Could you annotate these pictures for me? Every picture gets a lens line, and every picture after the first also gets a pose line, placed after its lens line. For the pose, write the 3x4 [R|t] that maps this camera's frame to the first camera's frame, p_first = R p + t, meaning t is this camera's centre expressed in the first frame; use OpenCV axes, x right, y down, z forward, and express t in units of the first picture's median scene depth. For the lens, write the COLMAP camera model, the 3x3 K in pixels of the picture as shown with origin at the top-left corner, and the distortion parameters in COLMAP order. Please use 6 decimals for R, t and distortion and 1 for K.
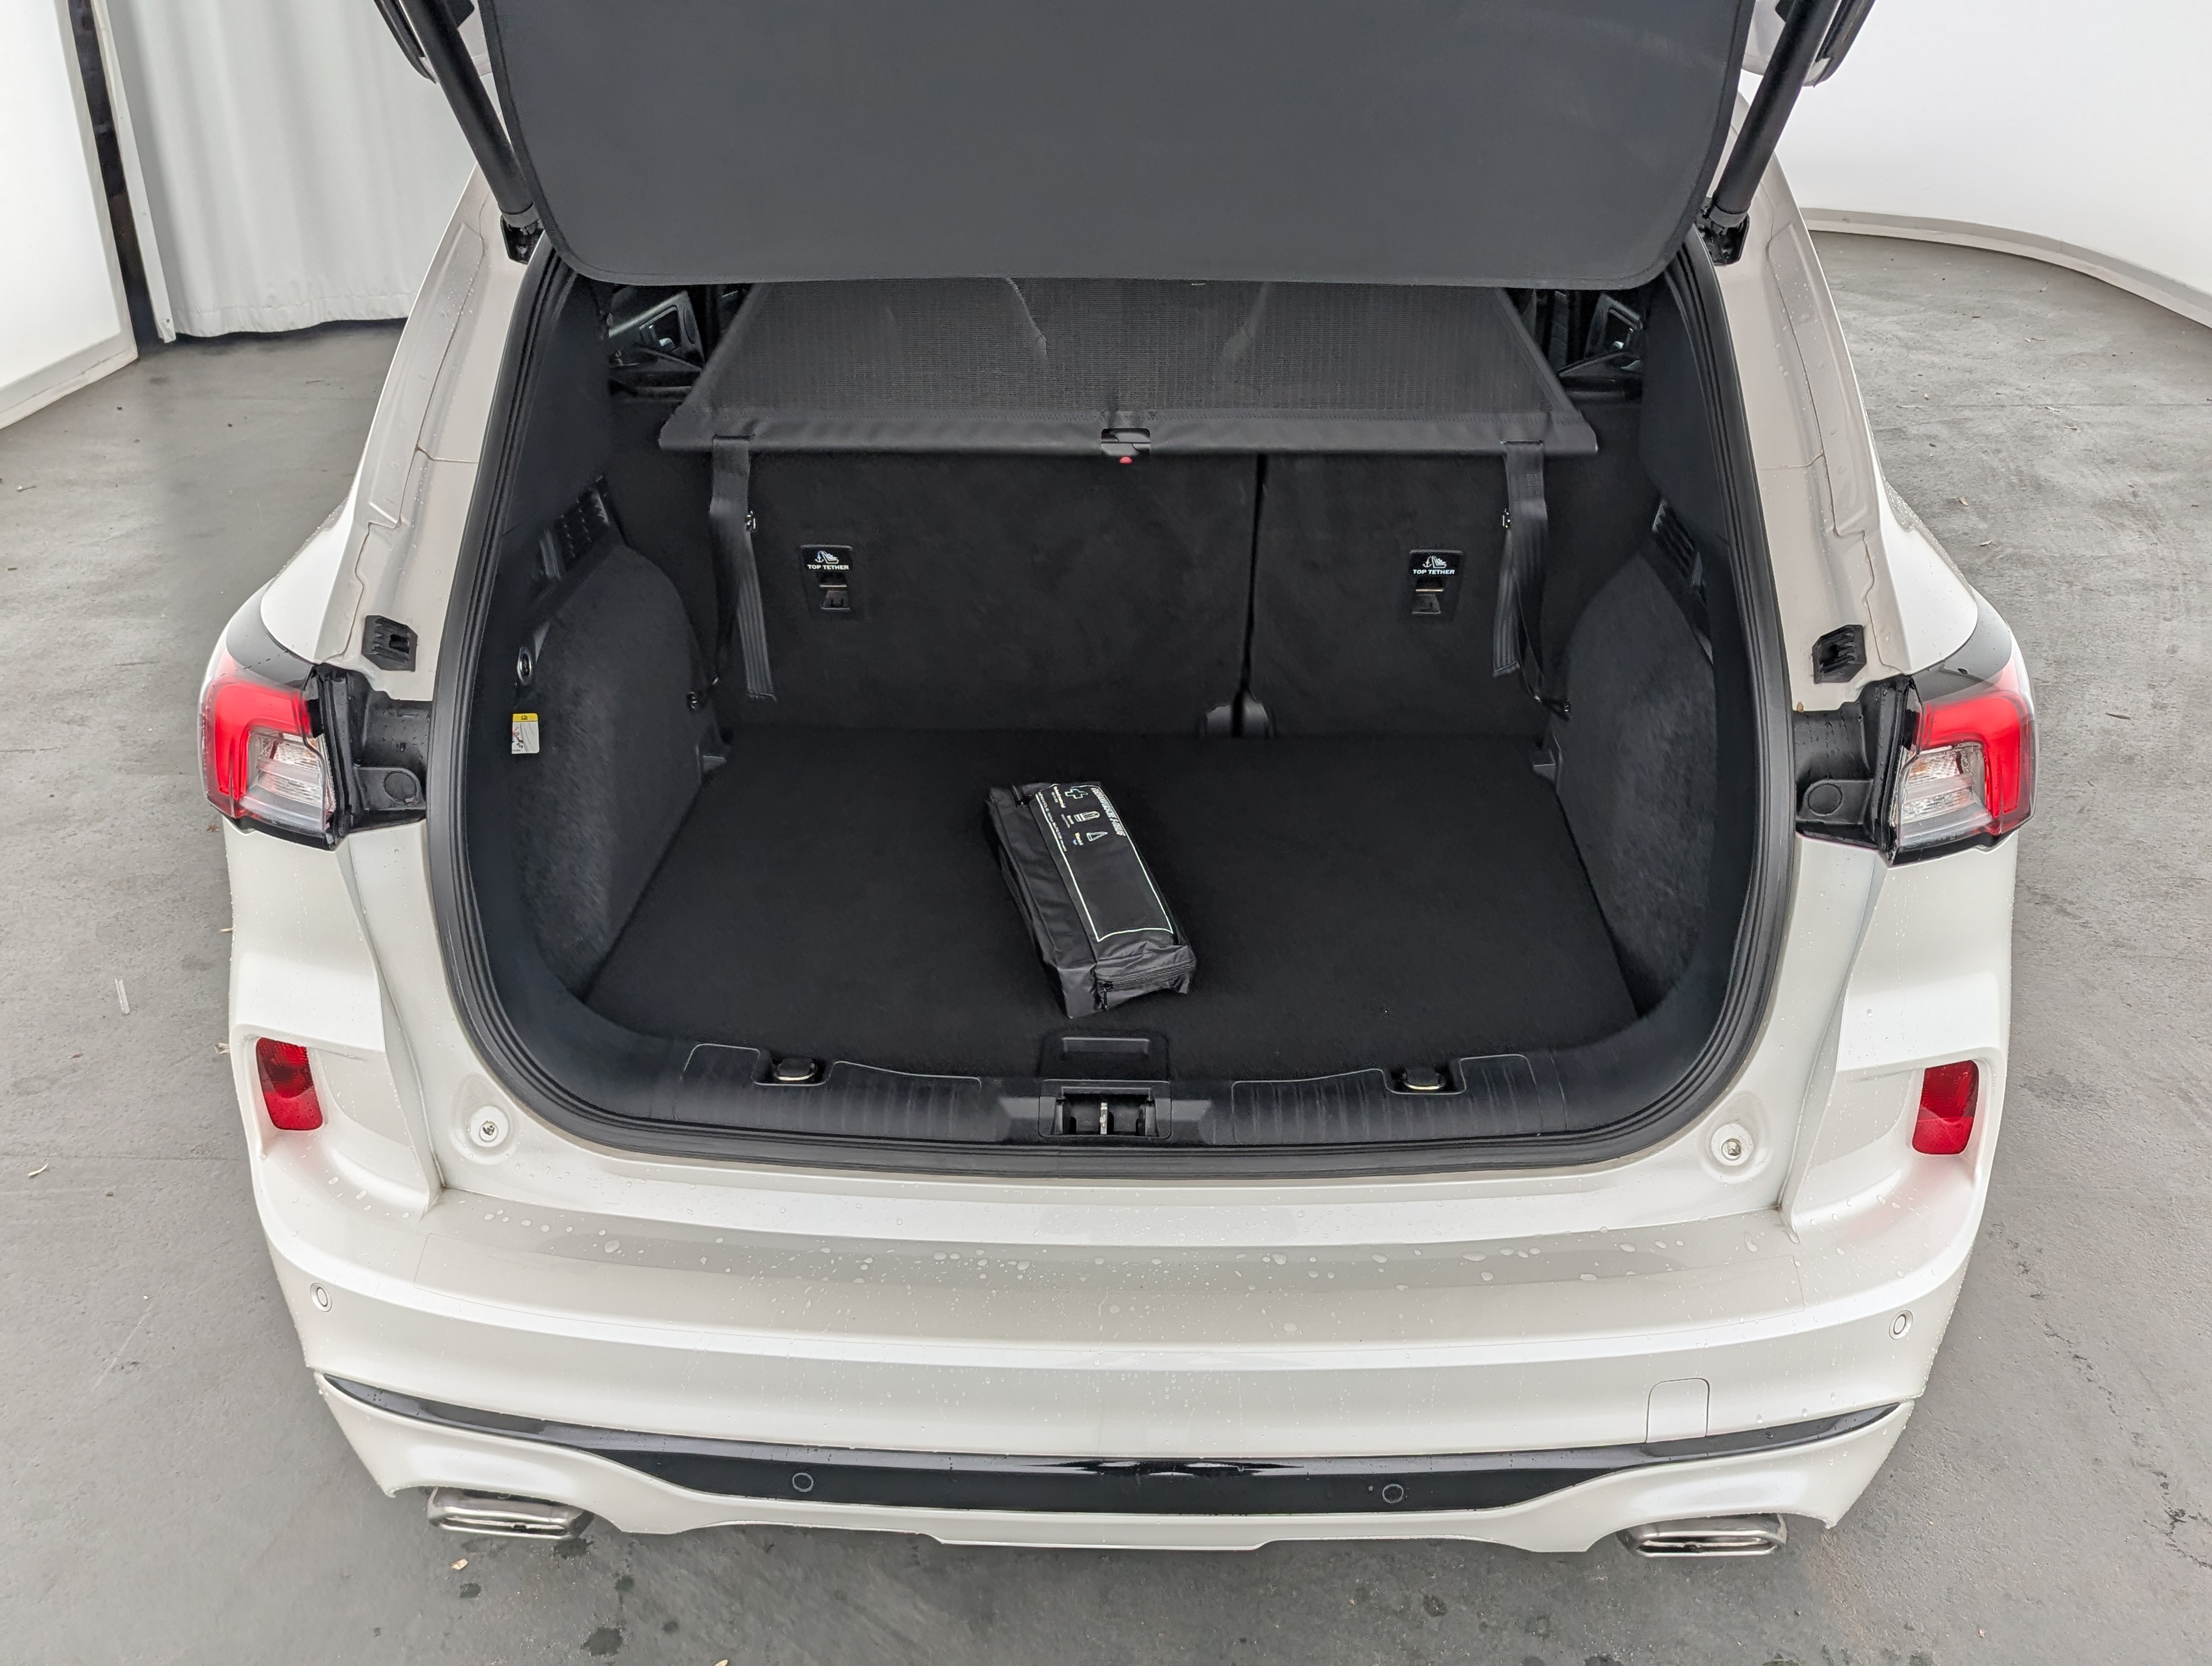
lens RADIAL K [[2103.5, 0, 1109.9], [0, 2103.5, 829.3], [0, 0, 1]] dist [0.036691, 0.000000]
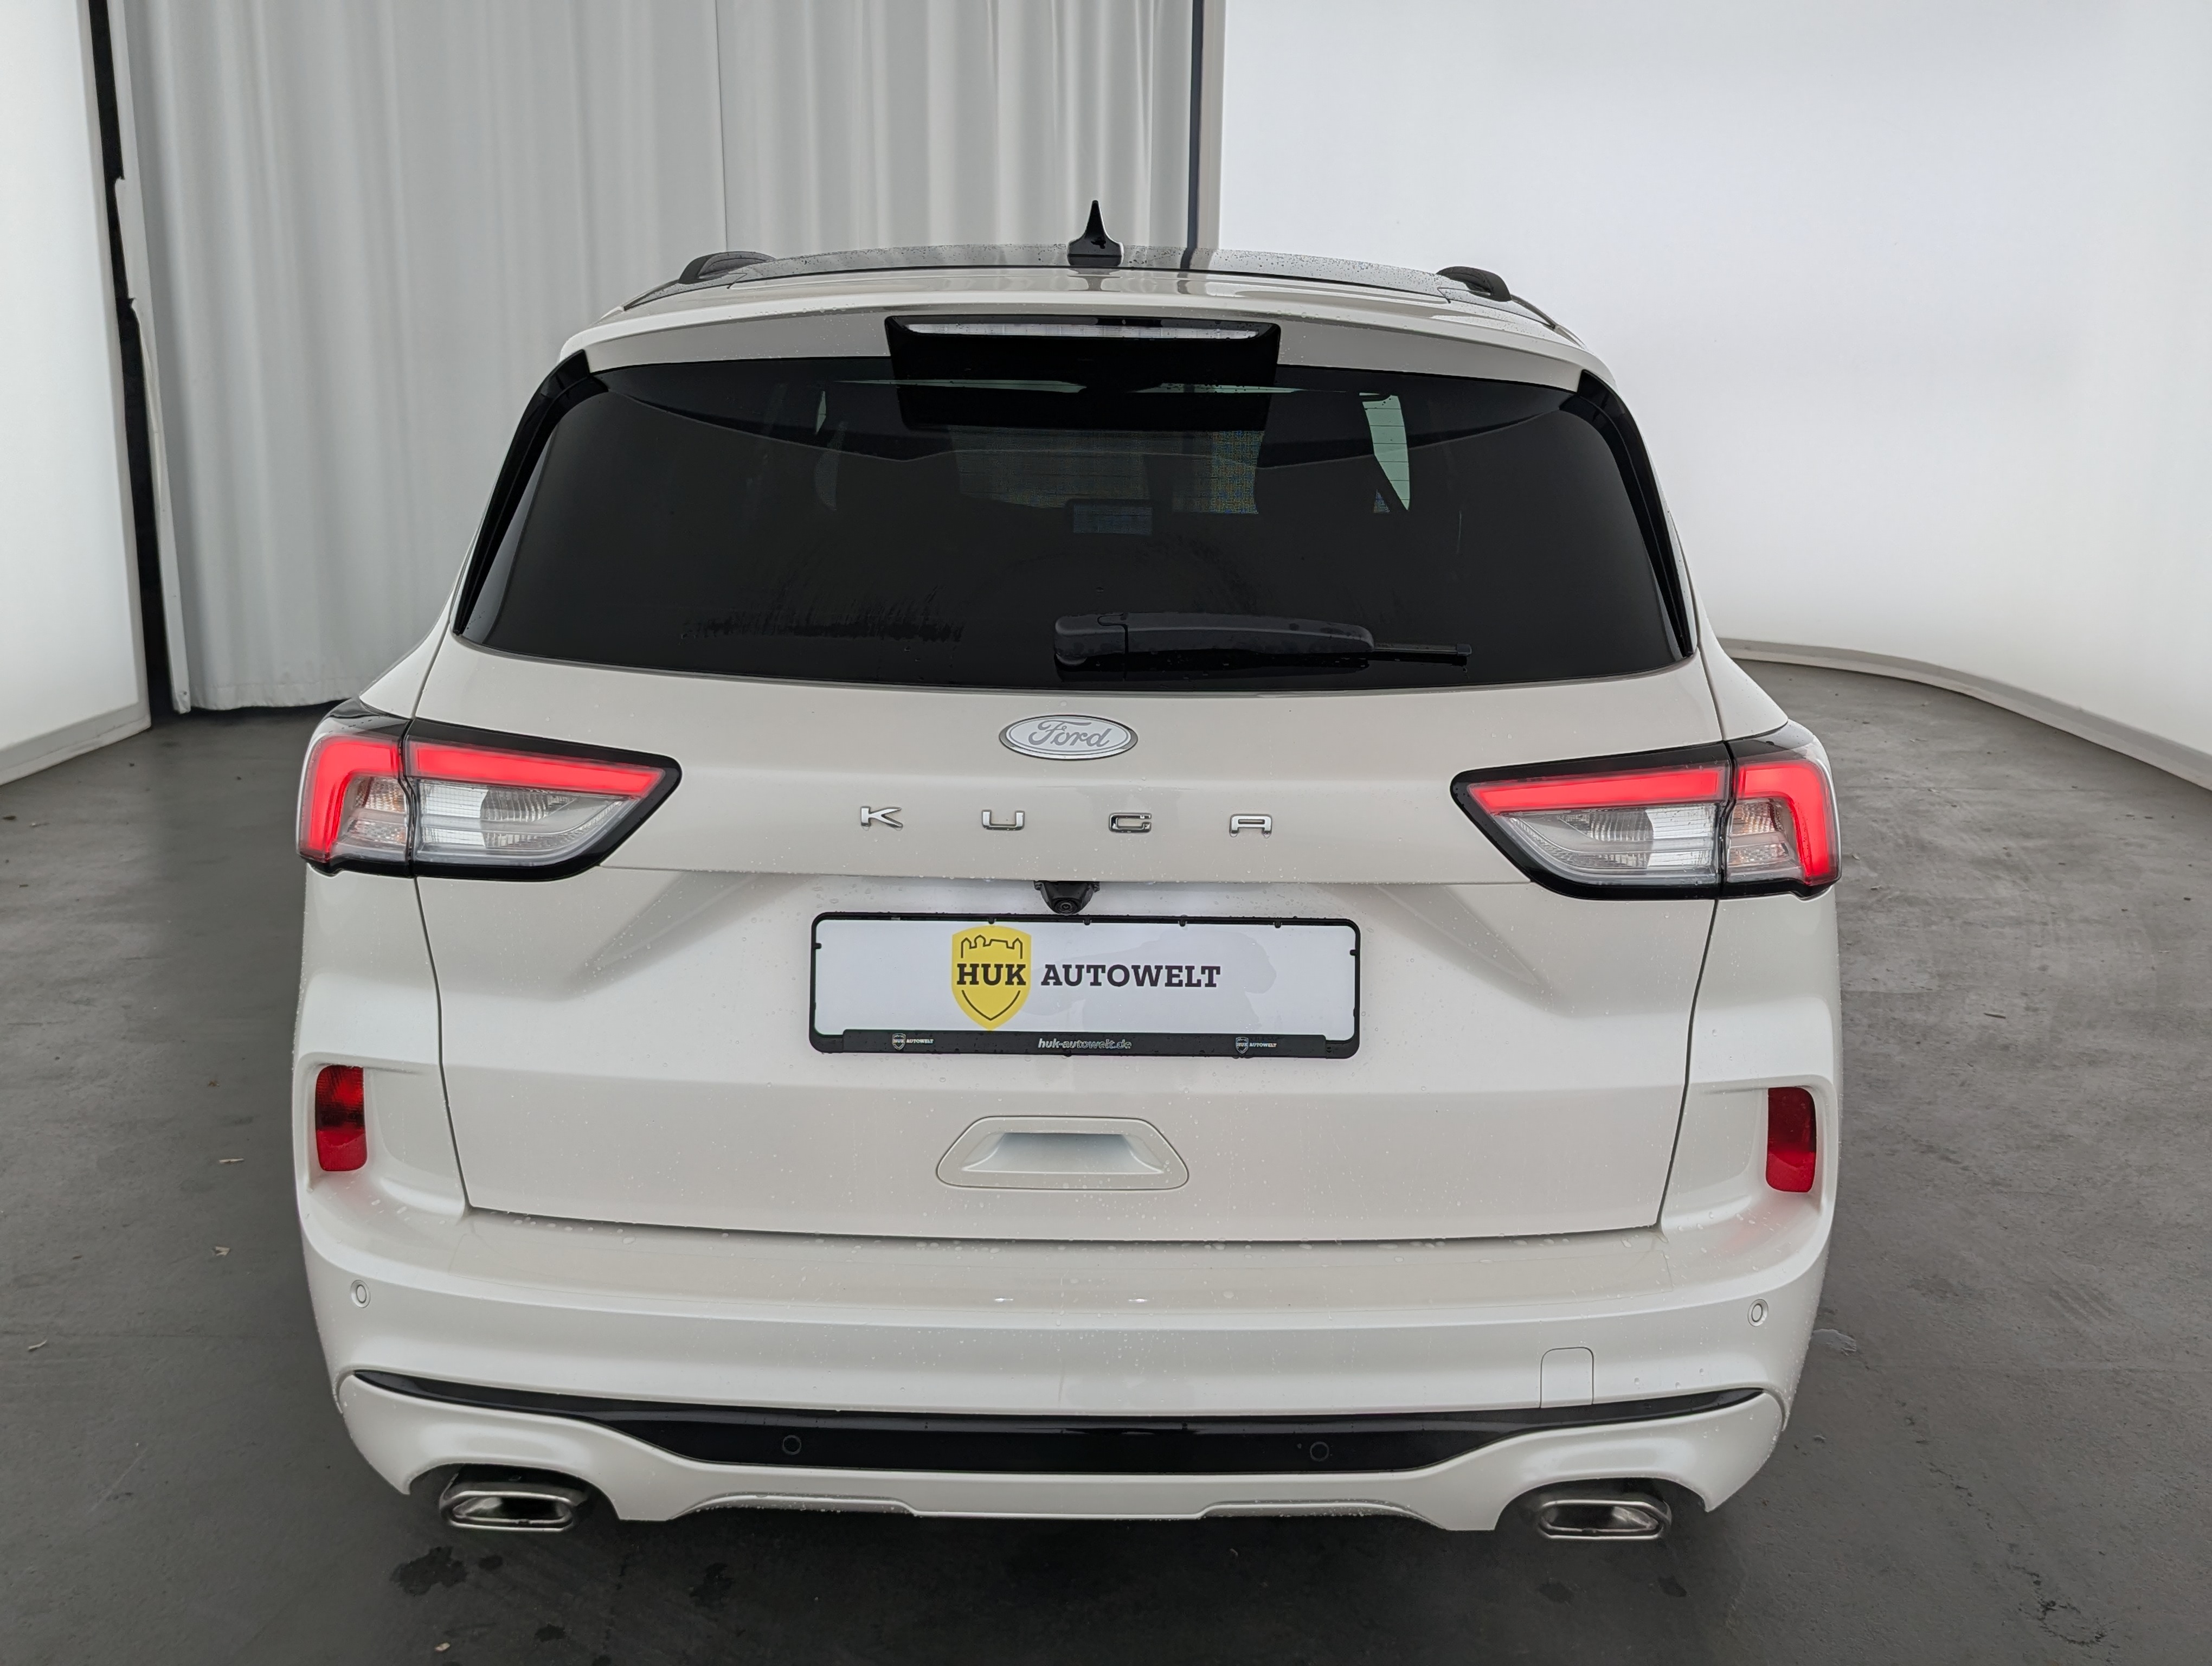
lens RADIAL K [[2103.5, 0, 1164.6], [0, 2103.5, 816.7], [0, 0, 1]] dist [0.036691, 0.000000]
pose [[0.998951, 0.013502, 0.043753, -0.001140], [-0.003463, 0.975077, -0.221840, 0.107855], [-0.045658, 0.221455, 0.974101, -0.077809]]
